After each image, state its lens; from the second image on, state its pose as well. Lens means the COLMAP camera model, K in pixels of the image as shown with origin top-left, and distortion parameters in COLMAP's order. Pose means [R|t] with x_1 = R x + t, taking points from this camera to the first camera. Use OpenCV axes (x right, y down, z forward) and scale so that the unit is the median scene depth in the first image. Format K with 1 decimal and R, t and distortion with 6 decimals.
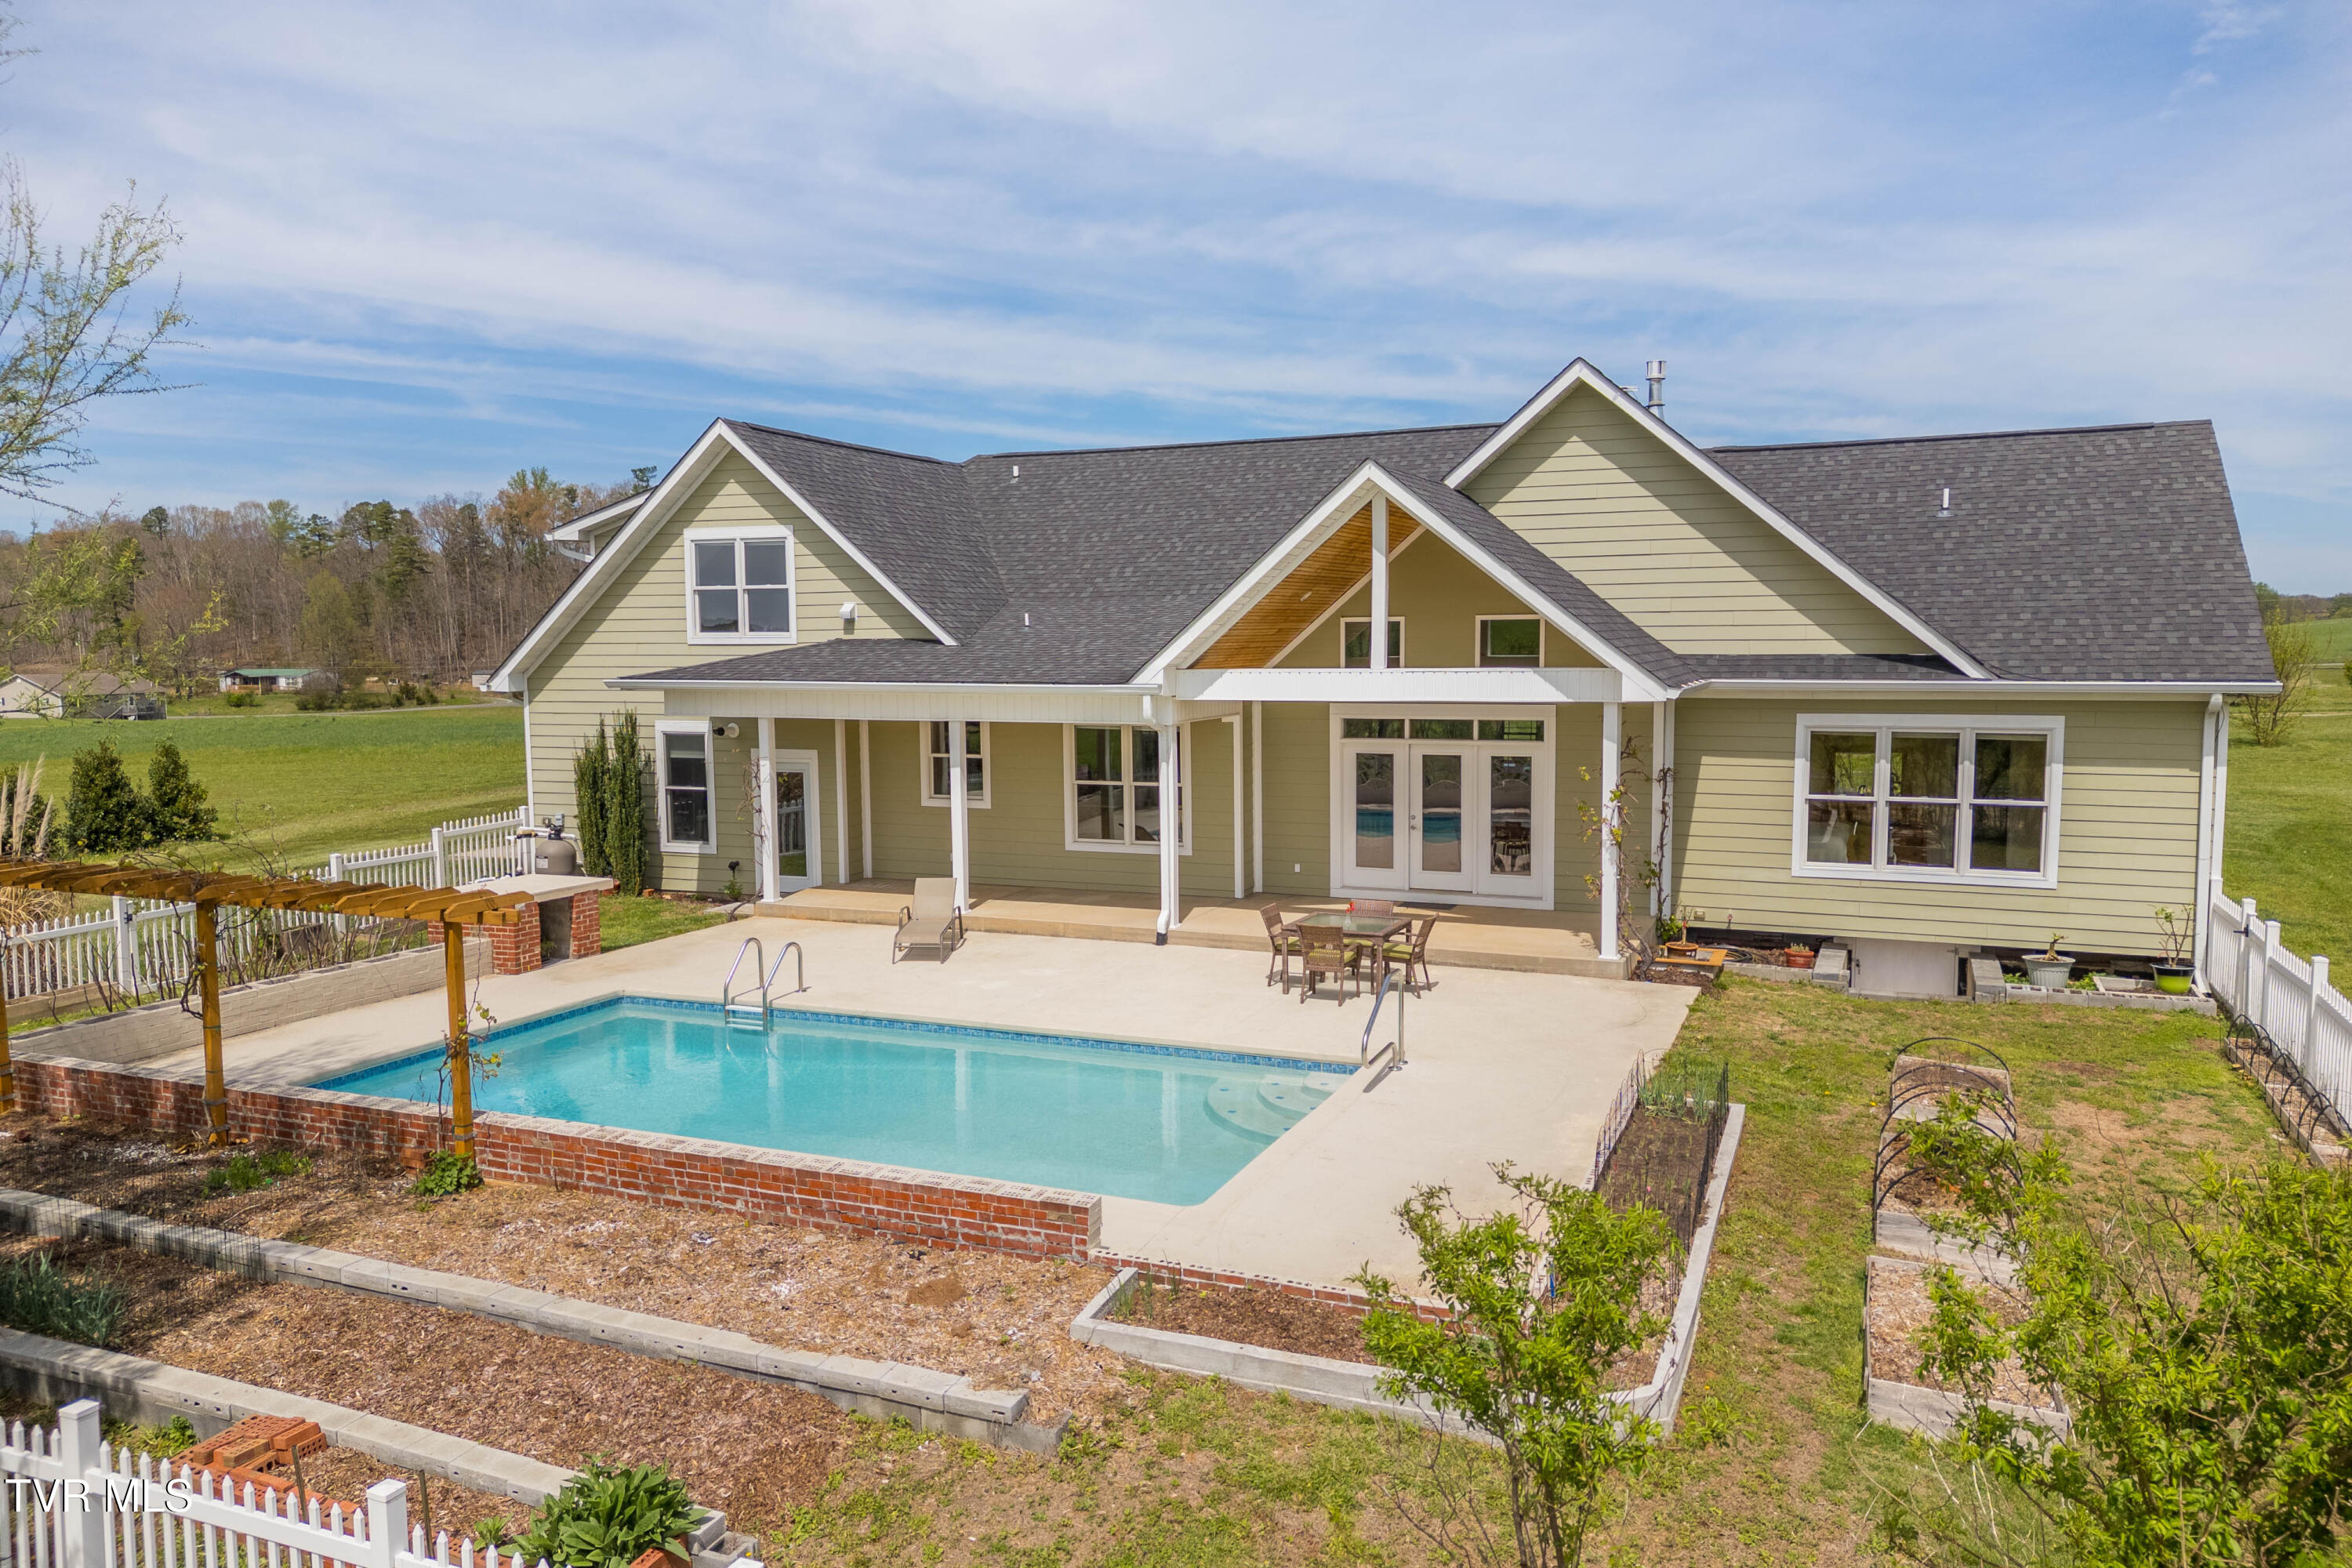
lens RADIAL K [[1646.7, 0, 1176.0], [0, 1646.7, 784.0], [0, 0, 1]] dist [0.066585, -0.059735]
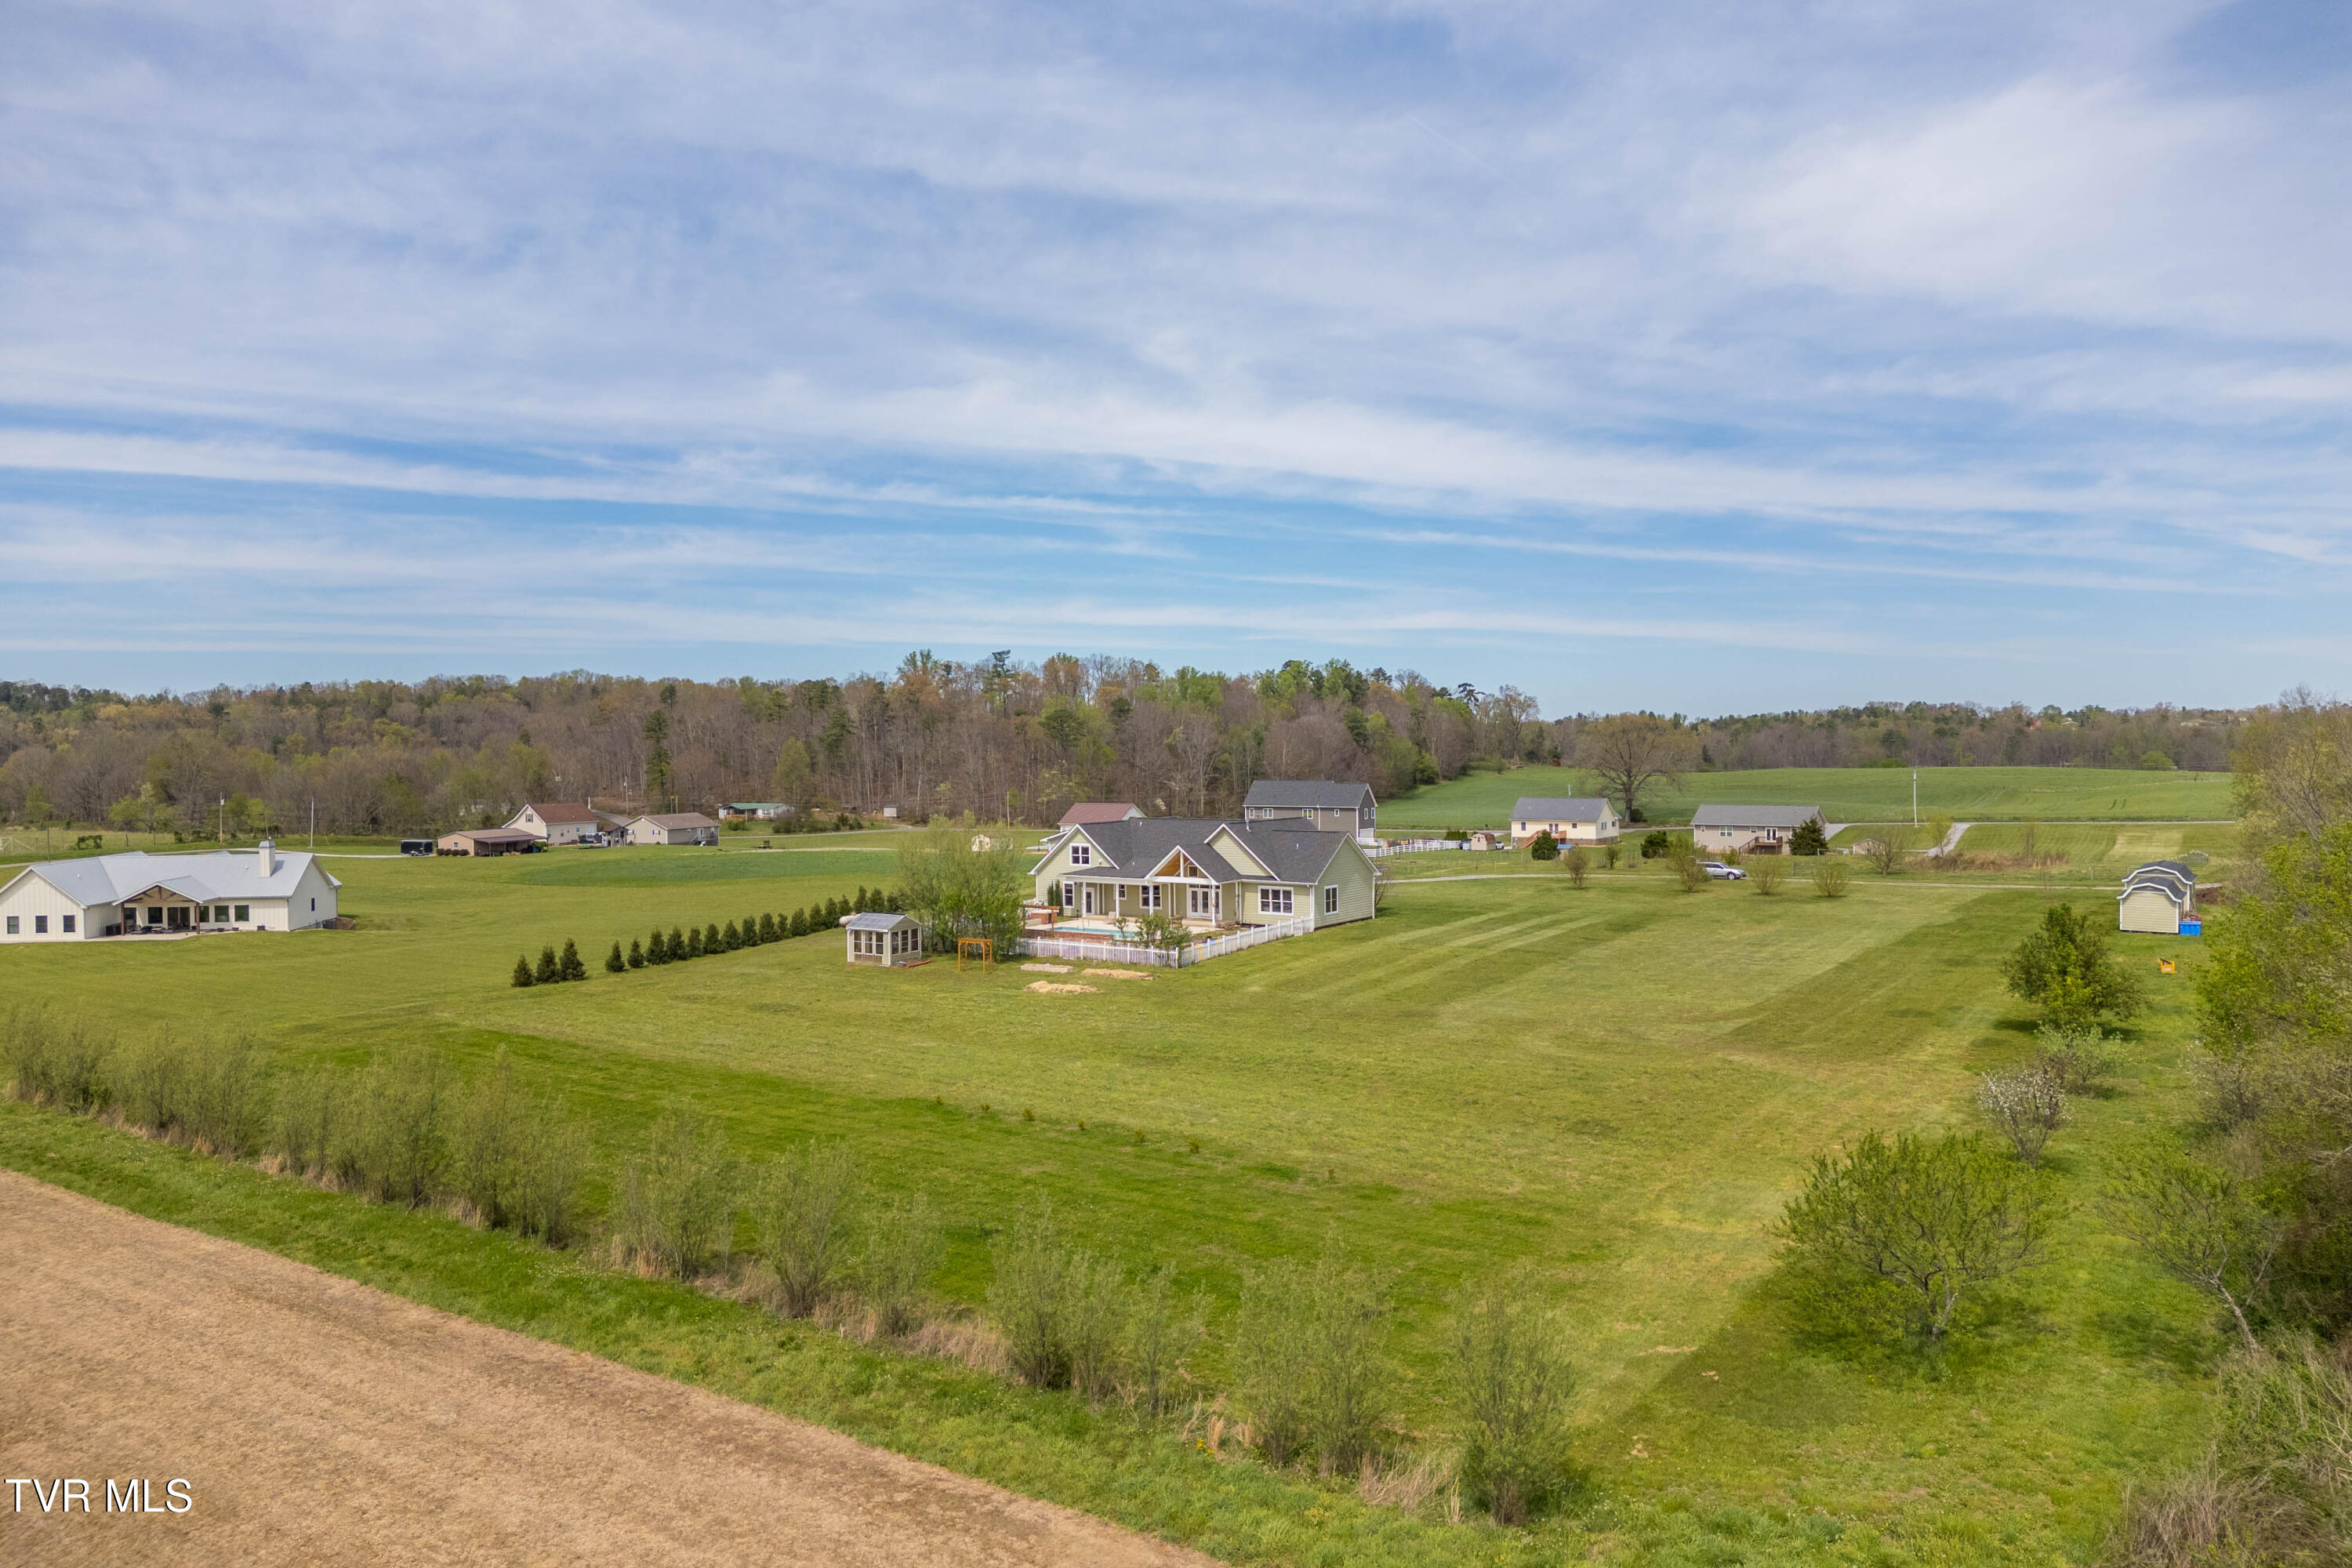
lens RADIAL K [[1640.4, 0, 1207.3], [0, 1640.4, 748.8], [0, 0, 1]] dist [0.060149, -0.069405]
pose [[0.985888, 0.002163, -0.167391, 1.093518], [-0.016538, 0.996284, -0.084532, -0.028184], [0.166586, 0.086107, 0.982260, -4.438882]]
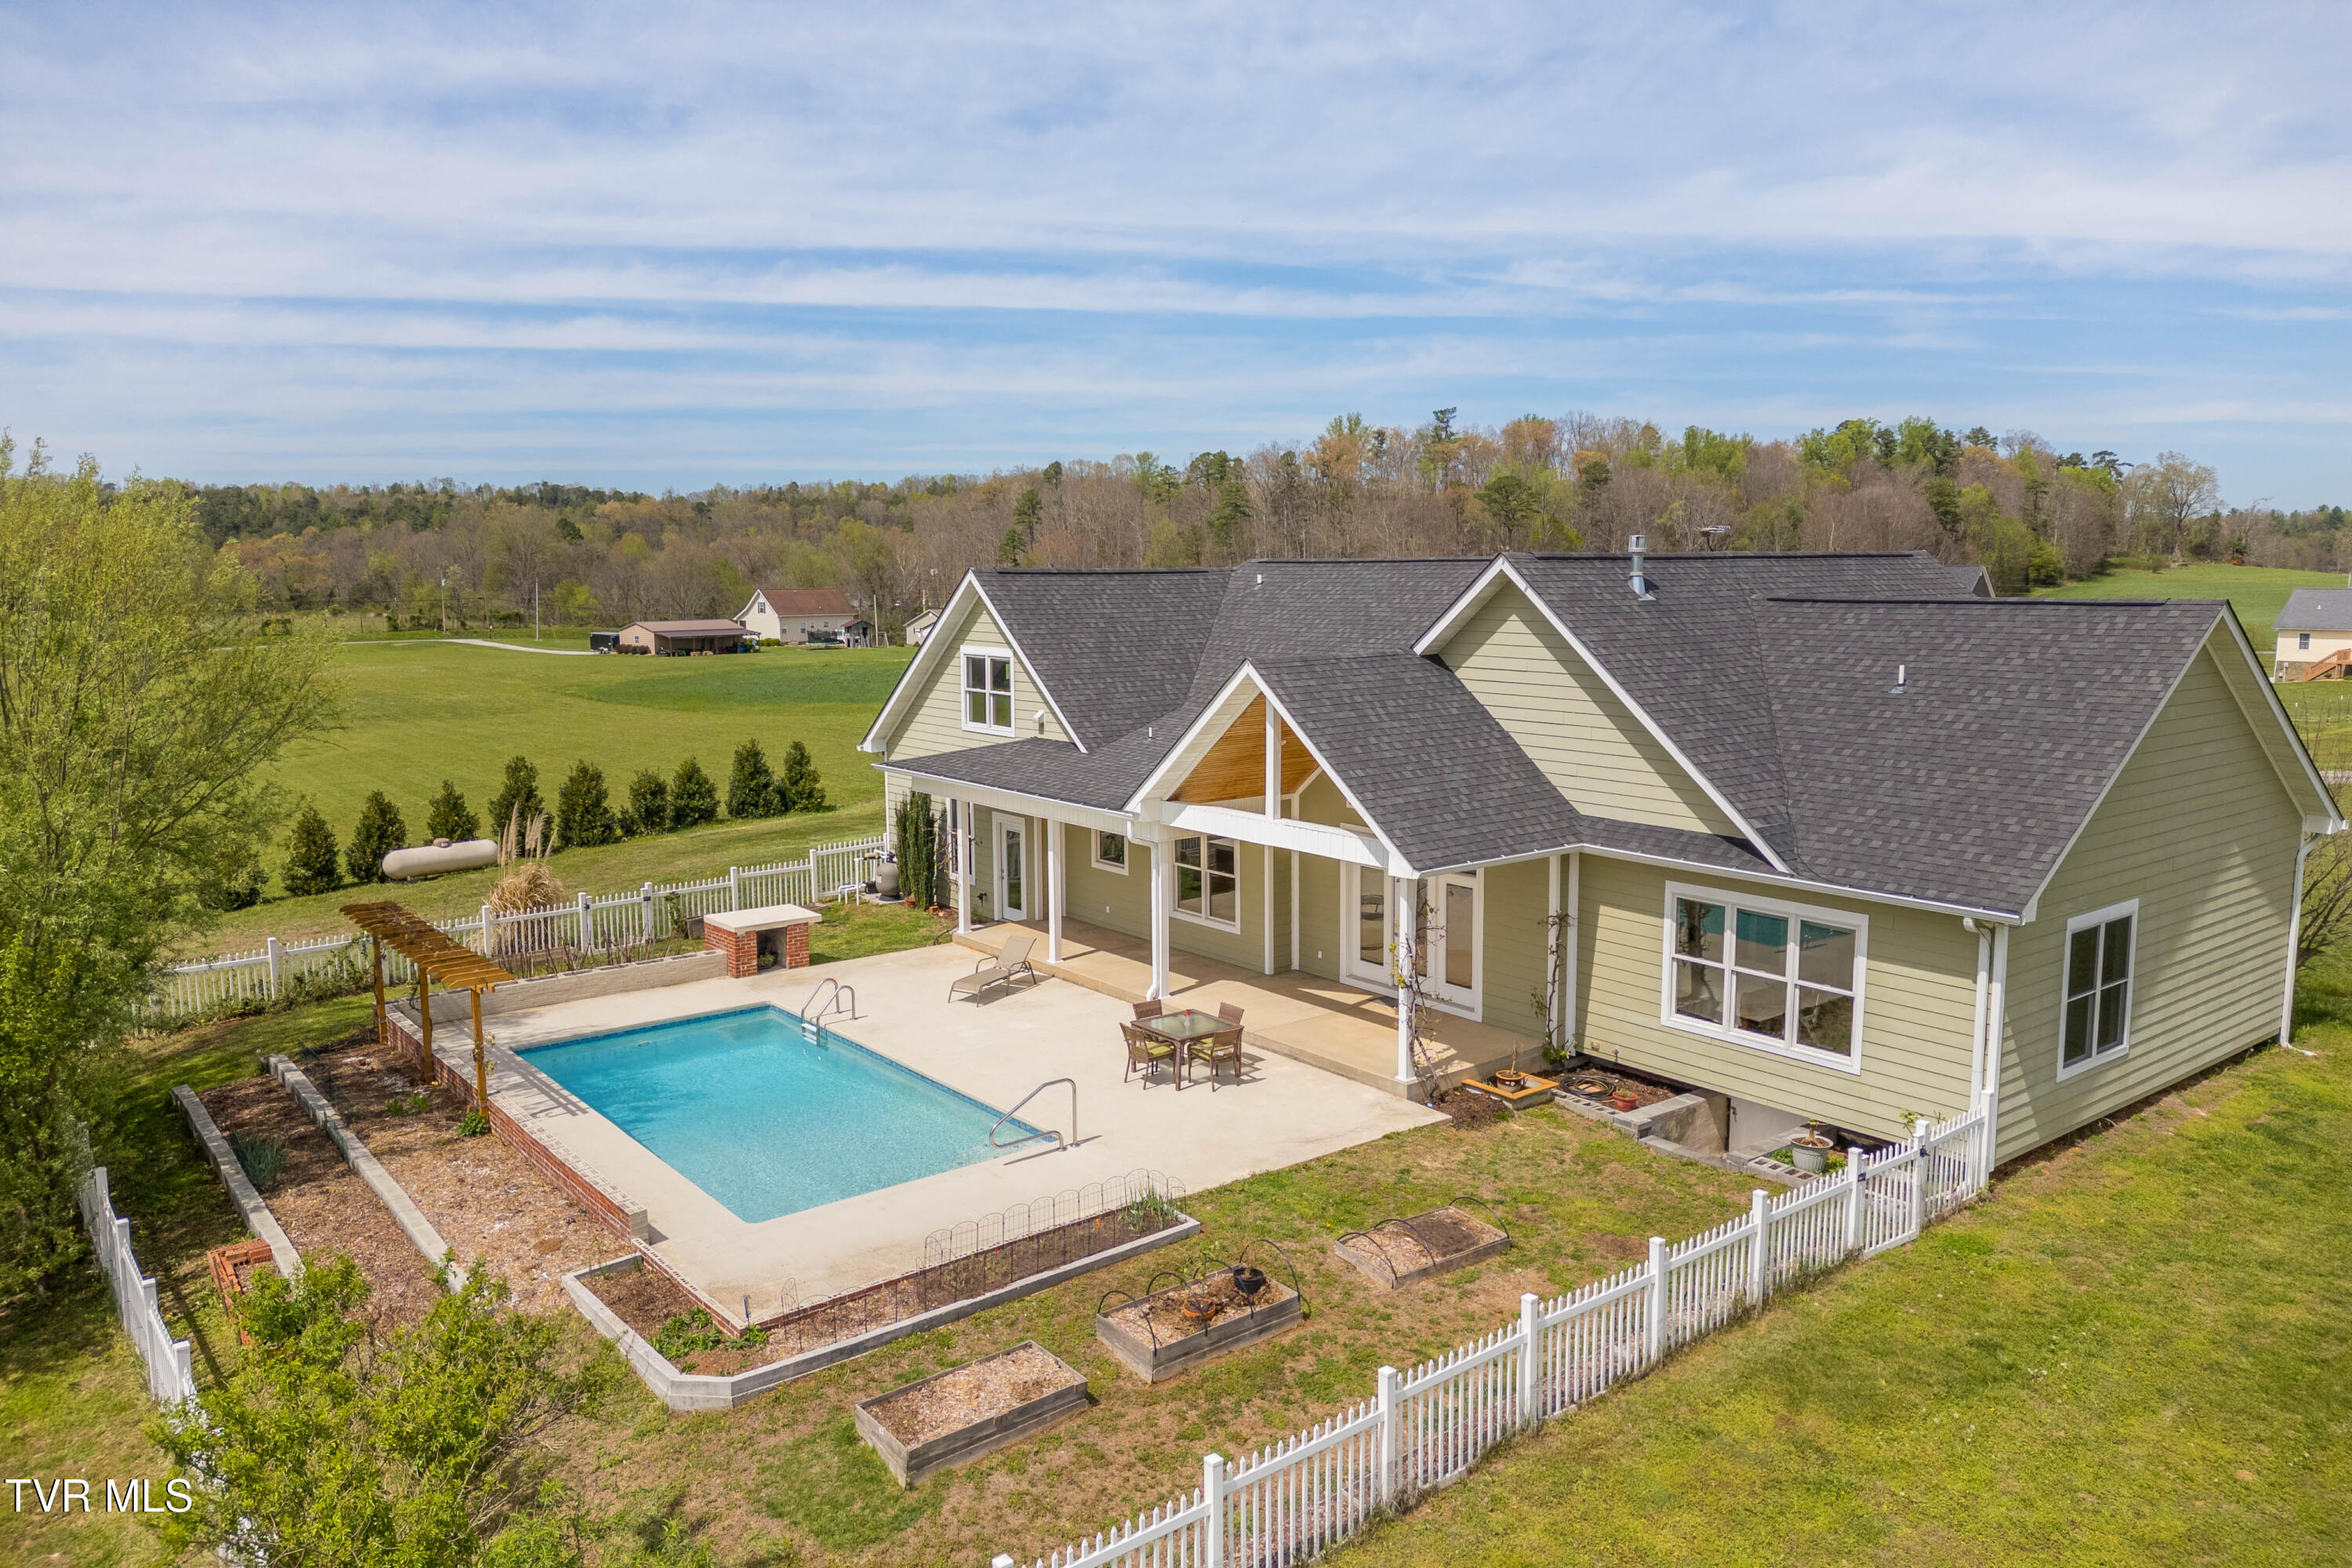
lens RADIAL K [[1646.7, 0, 1176.0], [0, 1646.7, 784.0], [0, 0, 1]] dist [0.066585, -0.059735]
pose [[0.880926, 0.068725, -0.468237, 0.565909], [-0.046118, 0.997157, 0.059592, -0.148229], [0.471001, -0.030902, 0.881591, -0.115814]]
